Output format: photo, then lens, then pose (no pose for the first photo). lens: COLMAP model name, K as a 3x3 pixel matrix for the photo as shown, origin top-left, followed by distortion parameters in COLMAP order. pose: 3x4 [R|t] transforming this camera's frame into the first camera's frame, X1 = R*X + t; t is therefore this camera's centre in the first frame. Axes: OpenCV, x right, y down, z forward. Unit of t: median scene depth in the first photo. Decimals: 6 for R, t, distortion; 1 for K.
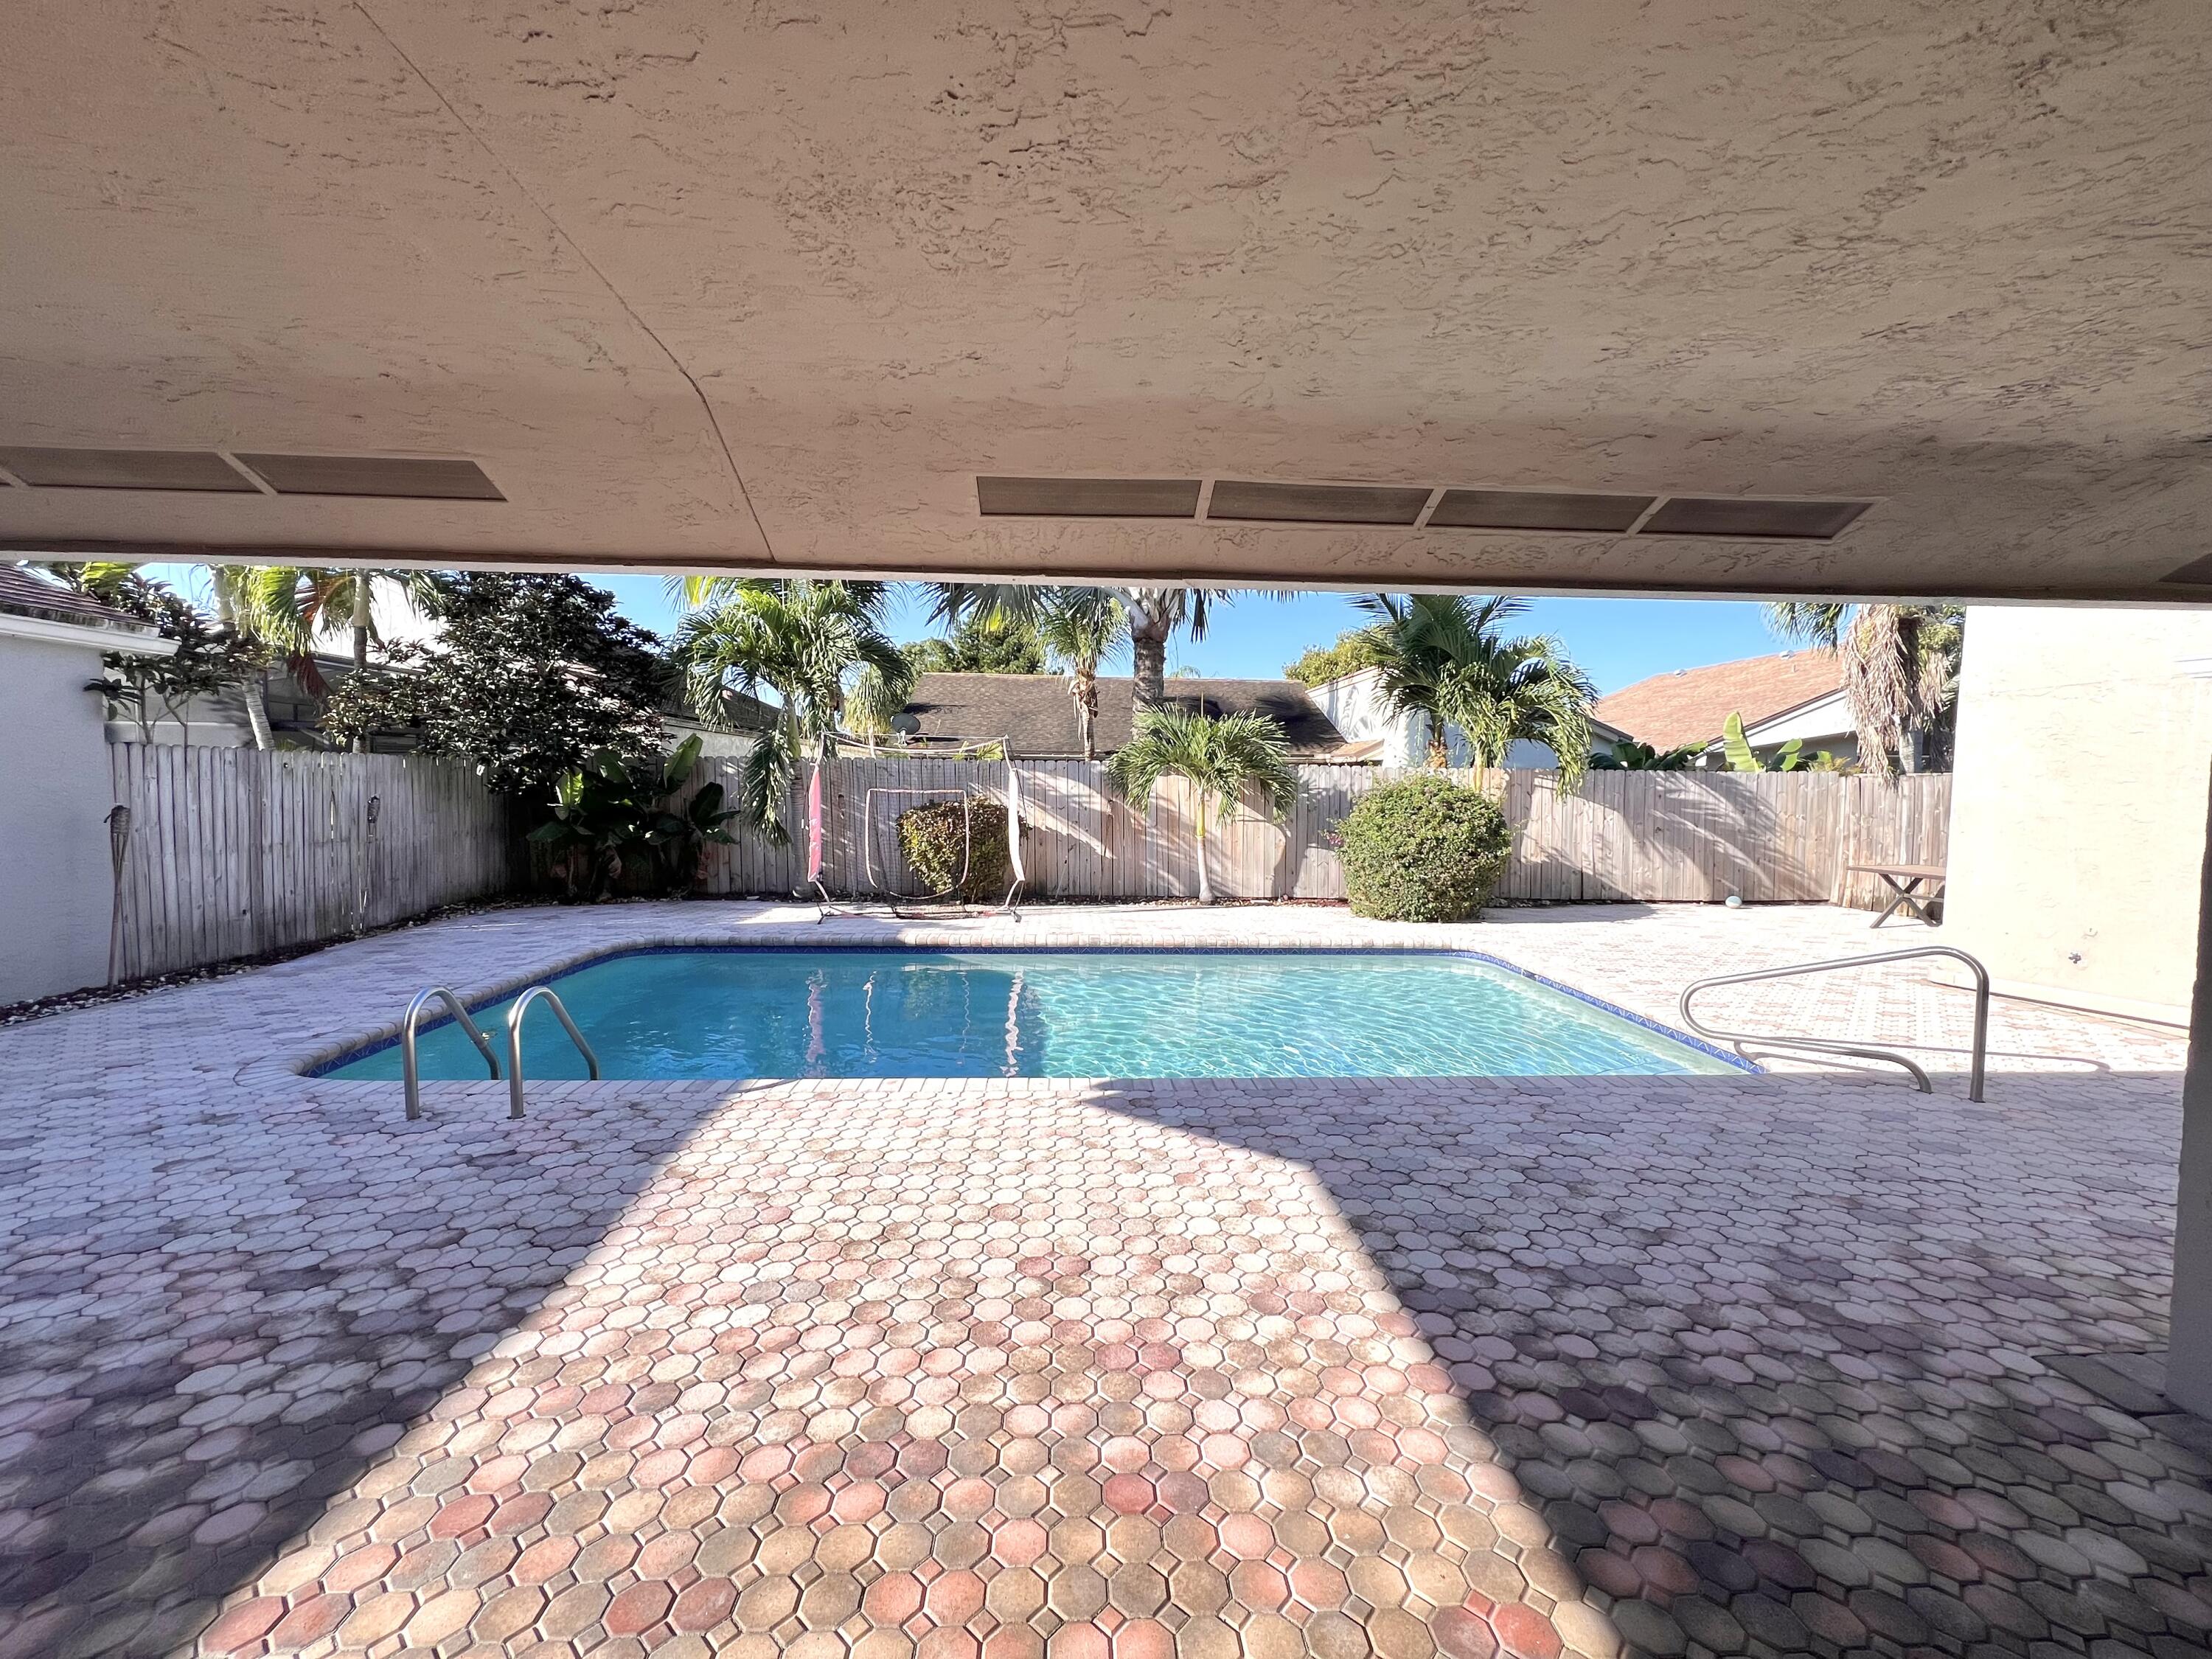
lens RADIAL K [[880.2, 0, 1114.2], [0, 880.2, 831.2], [0, 0, 1]] dist [-0.001209, -0.000083]
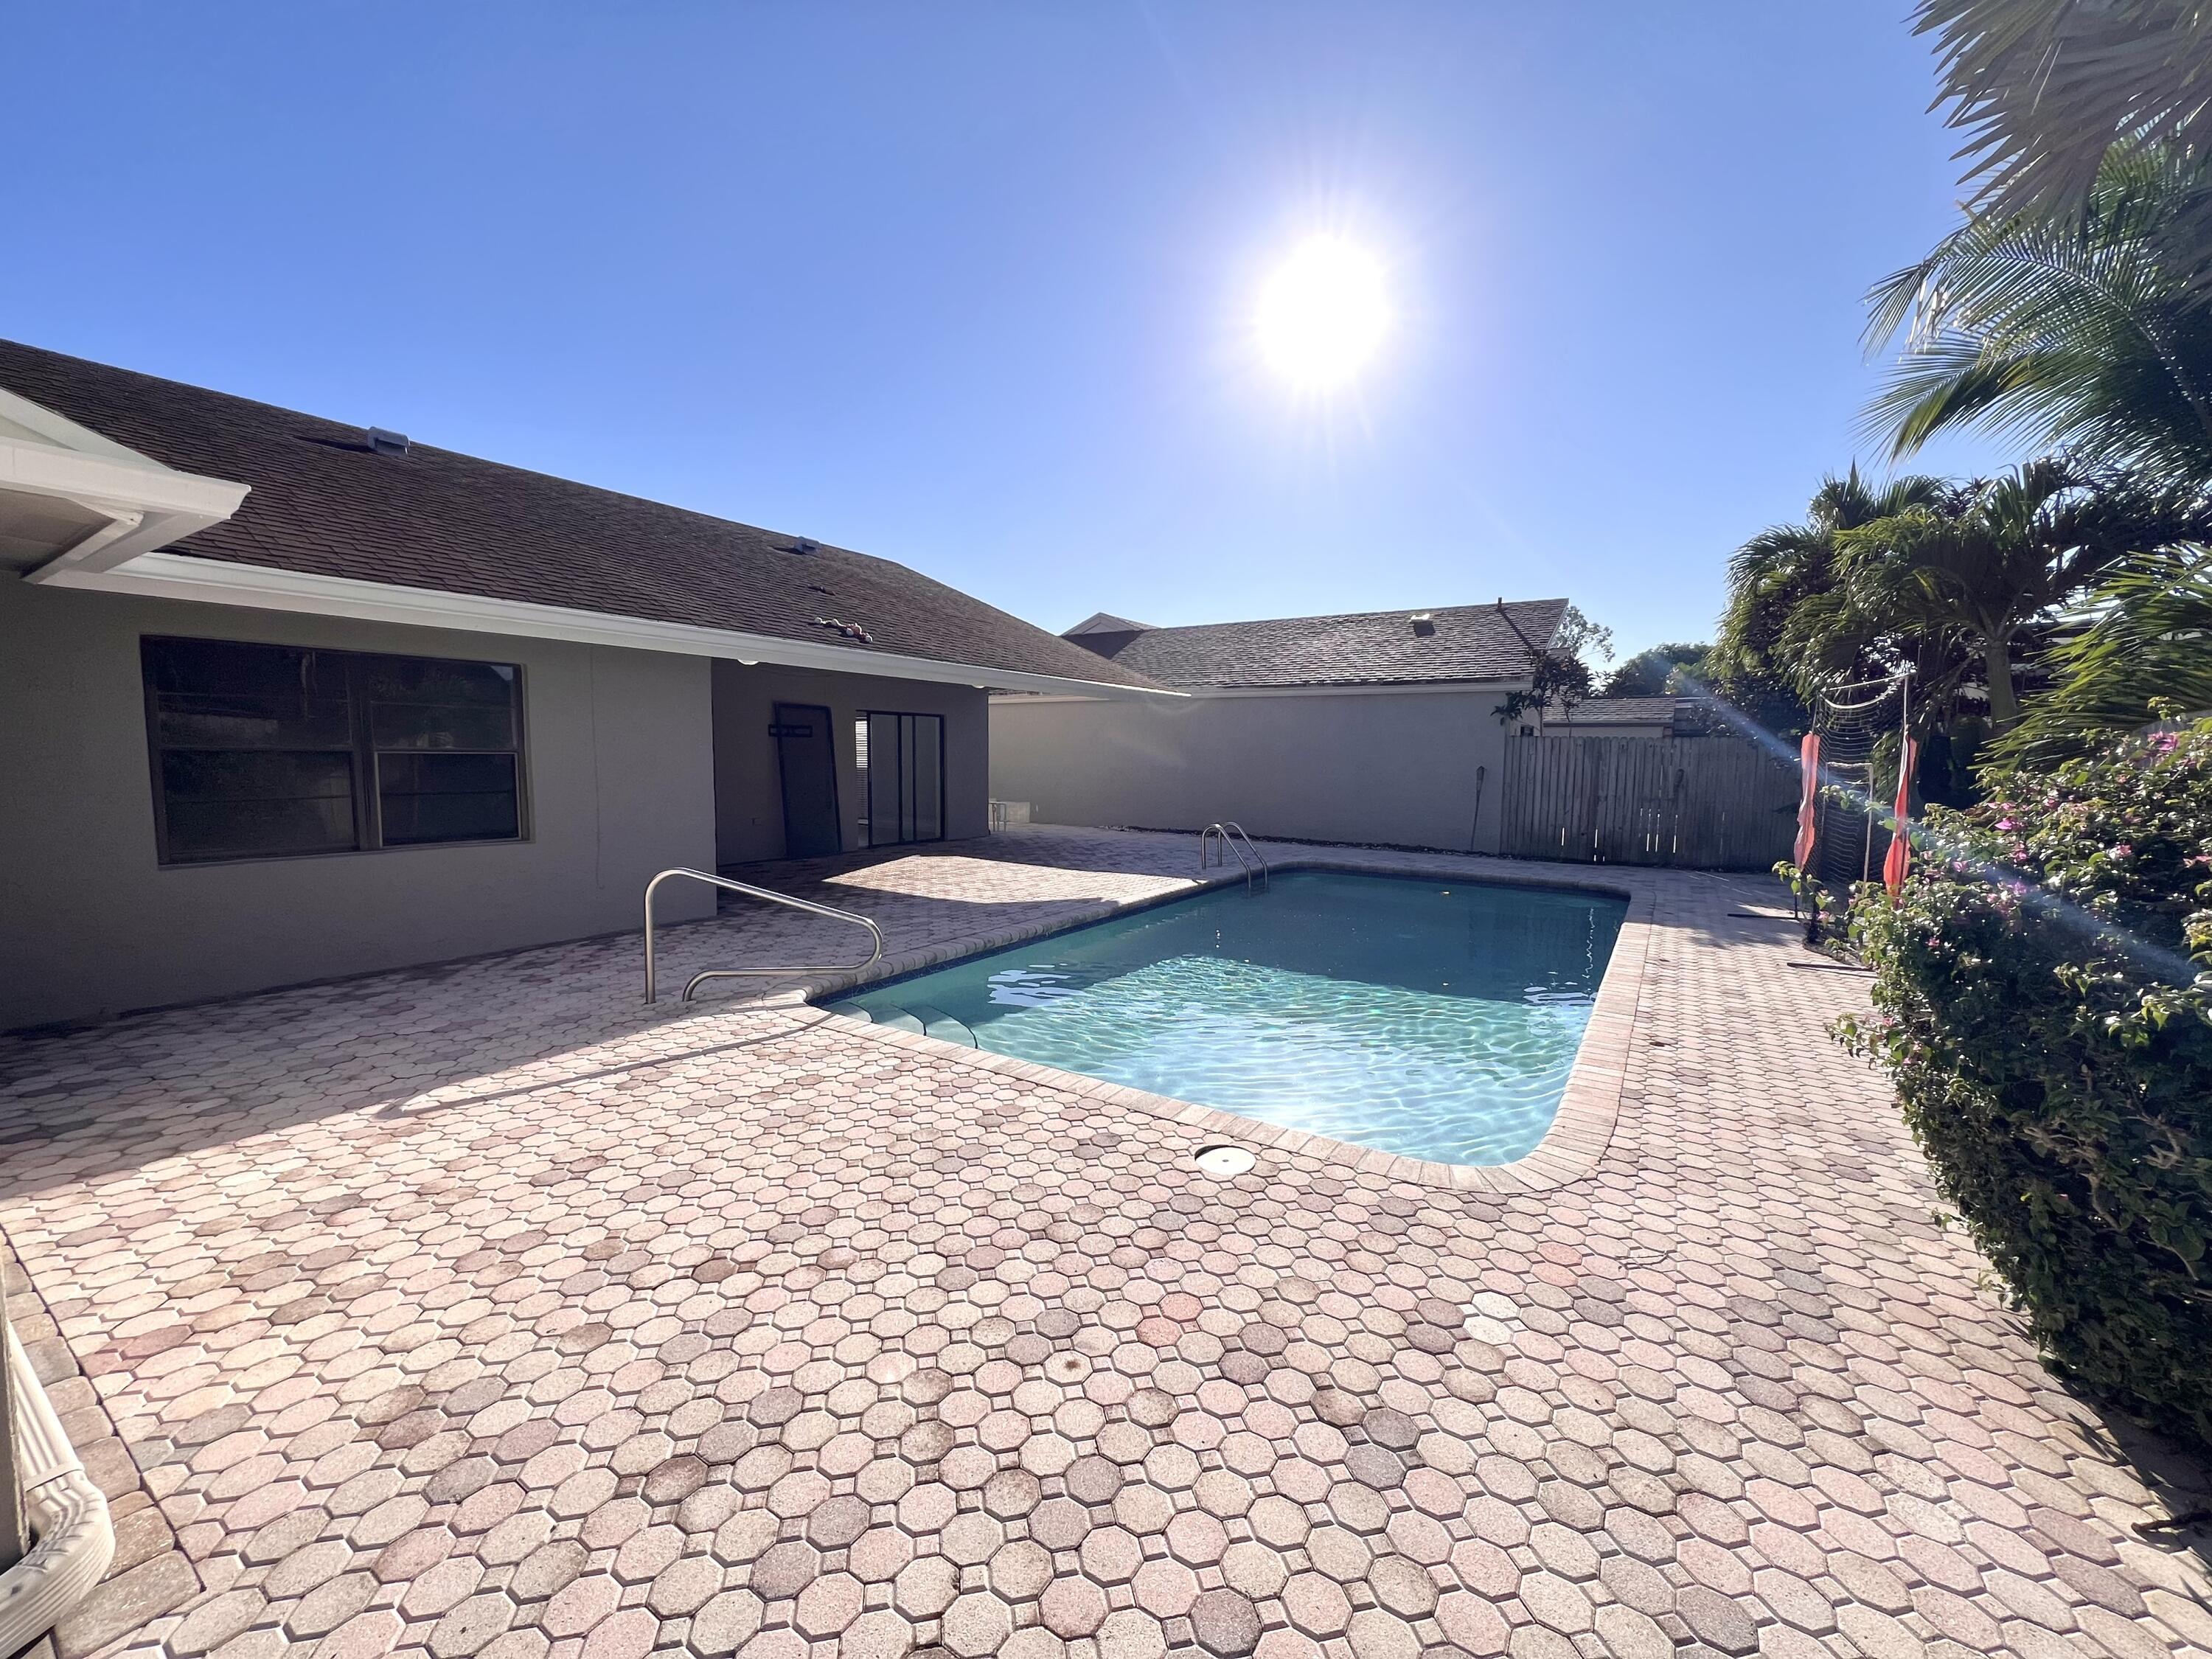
lens RADIAL K [[879.3, 0, 1111.1], [0, 879.3, 831.2], [0, 0, 1]] dist [-0.001358, 0.000627]
pose [[-0.584120, 0.053463, -0.809905, 0.689324], [-0.066185, 0.991368, 0.113175, -0.034283], [0.808964, 0.119712, -0.575540, 0.947031]]
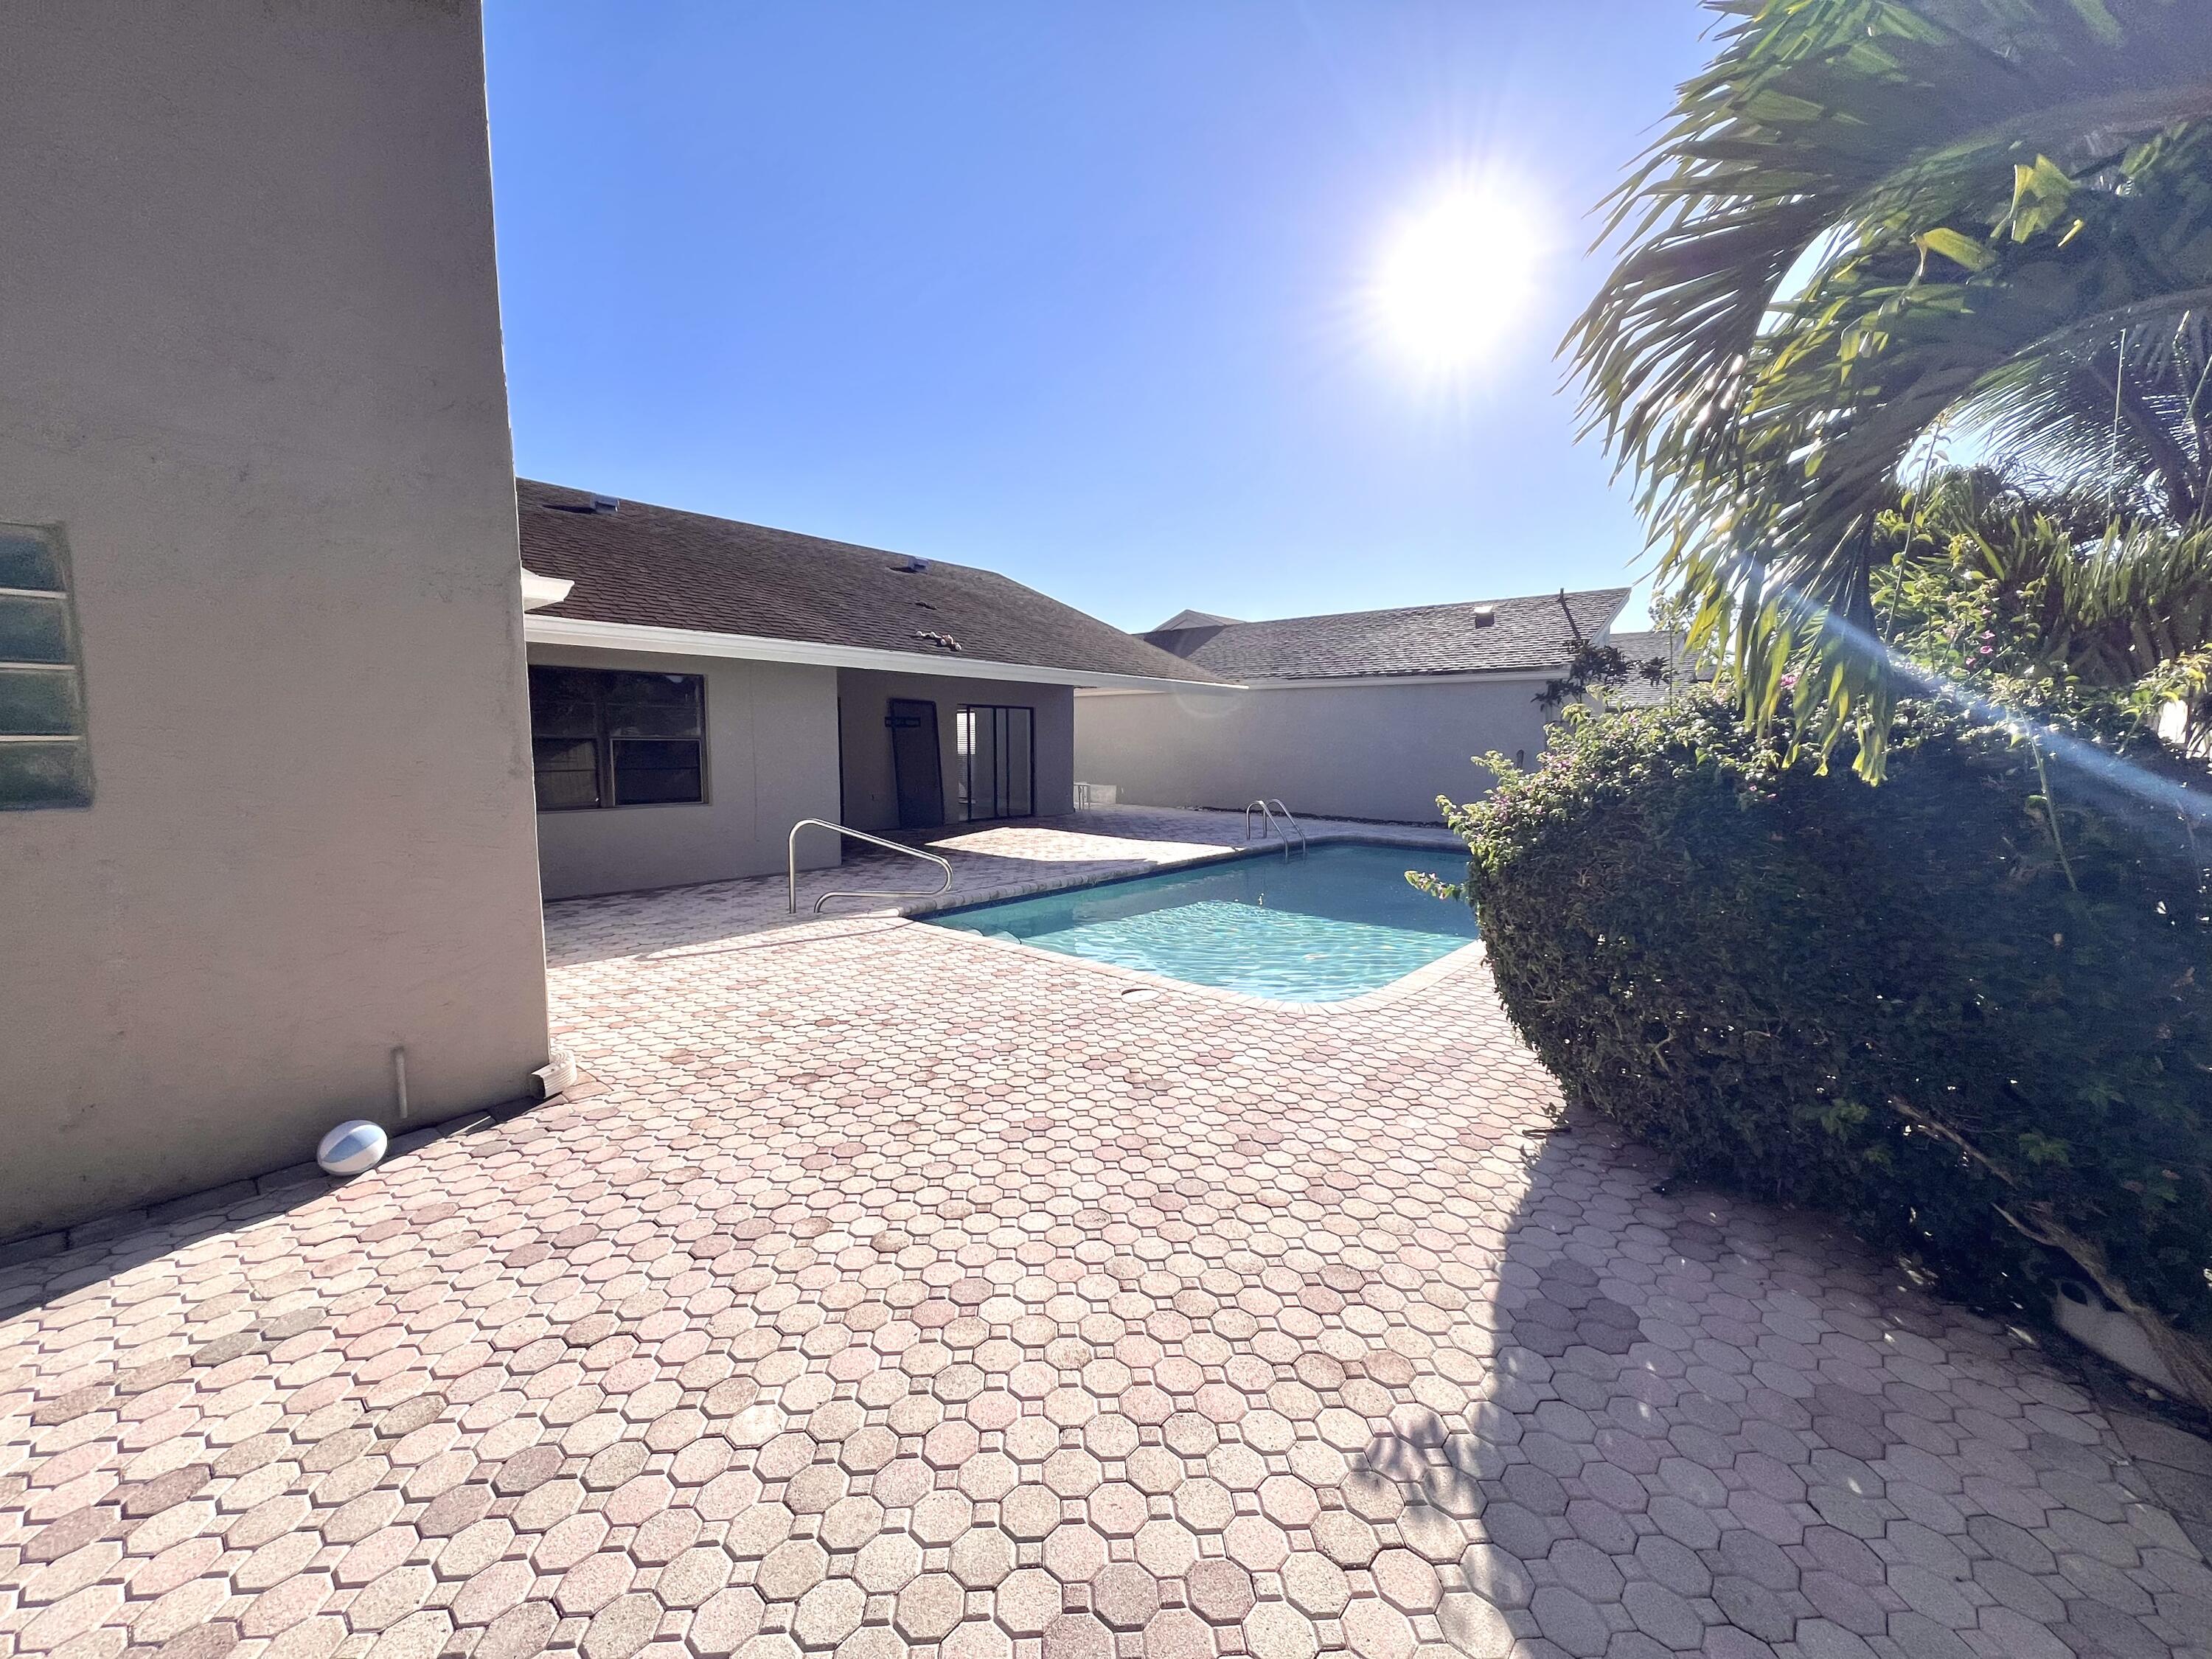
lens RADIAL K [[879.3, 0, 1111.1], [0, 879.3, 831.2], [0, 0, 1]] dist [-0.001358, 0.000627]
pose [[-0.687959, 0.057951, -0.723432, 0.779362], [-0.056813, 0.989448, 0.133288, -0.039549], [0.723522, 0.132796, -0.677408, 1.124734]]
